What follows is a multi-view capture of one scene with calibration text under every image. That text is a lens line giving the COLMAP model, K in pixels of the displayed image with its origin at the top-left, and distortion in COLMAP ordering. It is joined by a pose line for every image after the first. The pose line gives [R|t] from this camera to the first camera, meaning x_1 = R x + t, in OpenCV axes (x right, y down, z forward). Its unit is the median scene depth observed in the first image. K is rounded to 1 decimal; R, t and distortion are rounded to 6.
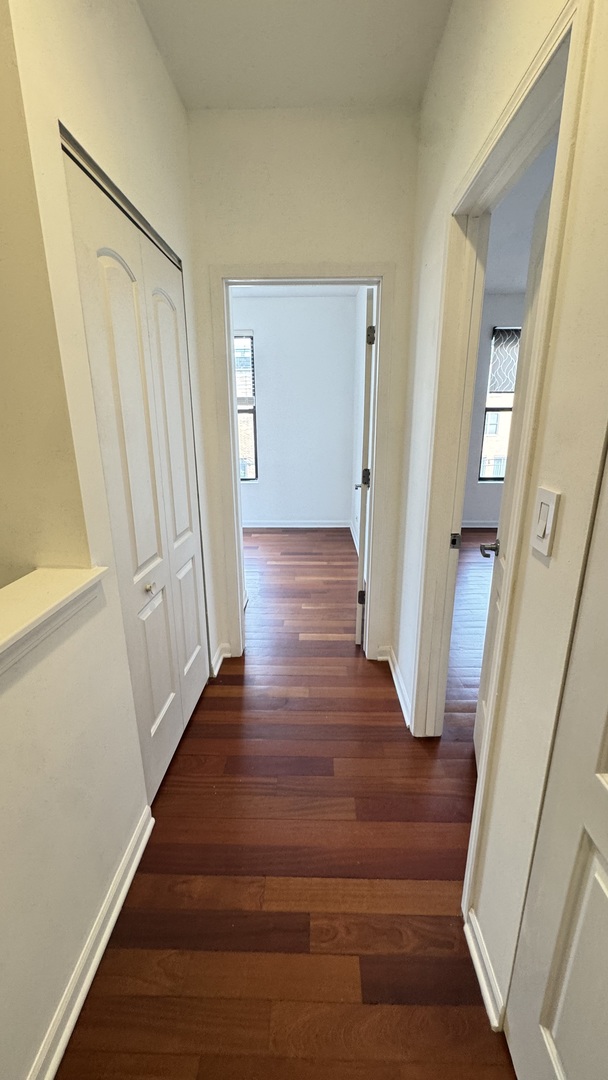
lens RADIAL K [[434.1, 0, 304.8], [0, 434.1, 539.1], [0, 0, 1]] dist [-0.001824, 0.000024]
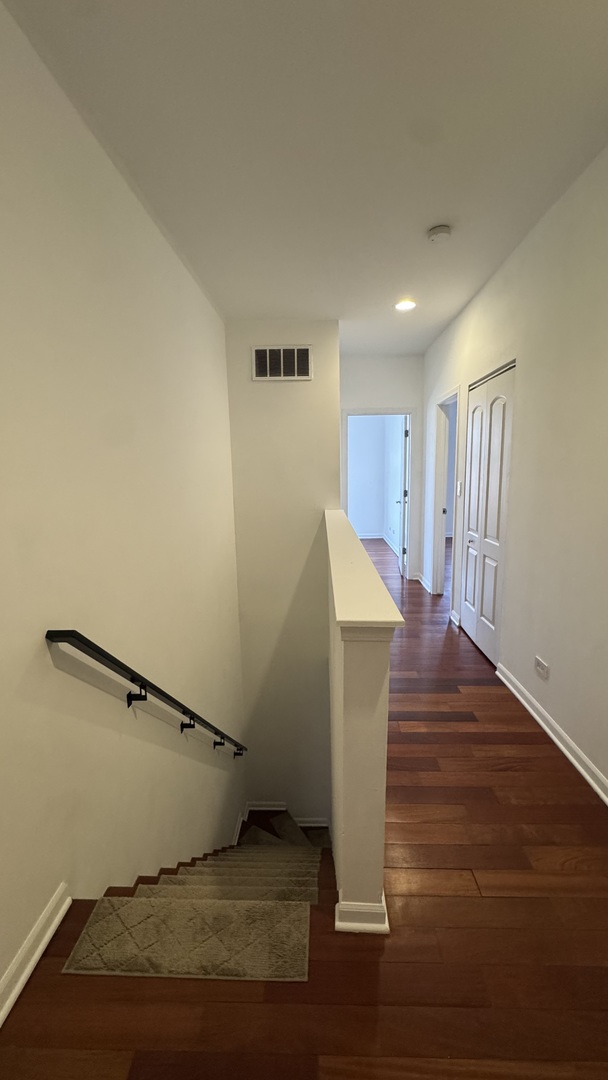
lens RADIAL K [[434.1, 0, 304.8], [0, 434.1, 539.1], [0, 0, 1]] dist [-0.001824, 0.000024]
pose [[0.999784, -0.015779, -0.013536, -0.507077], [0.014208, 0.993918, -0.109199, 0.475047], [0.015177, 0.108983, 0.993928, -1.741470]]
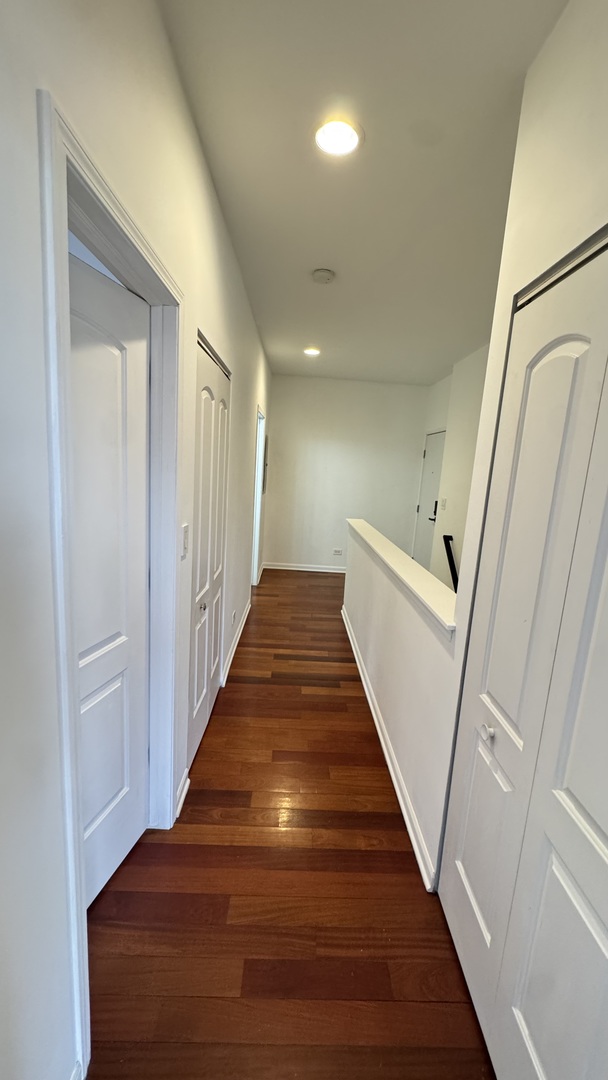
lens RADIAL K [[434.1, 0, 304.8], [0, 434.1, 539.1], [0, 0, 1]] dist [-0.001824, 0.000024]
pose [[-0.996801, -0.052085, -0.060618, 0.046246], [-0.073141, 0.900234, 0.429218, -0.474268], [0.032215, 0.432279, -0.901164, 1.401251]]
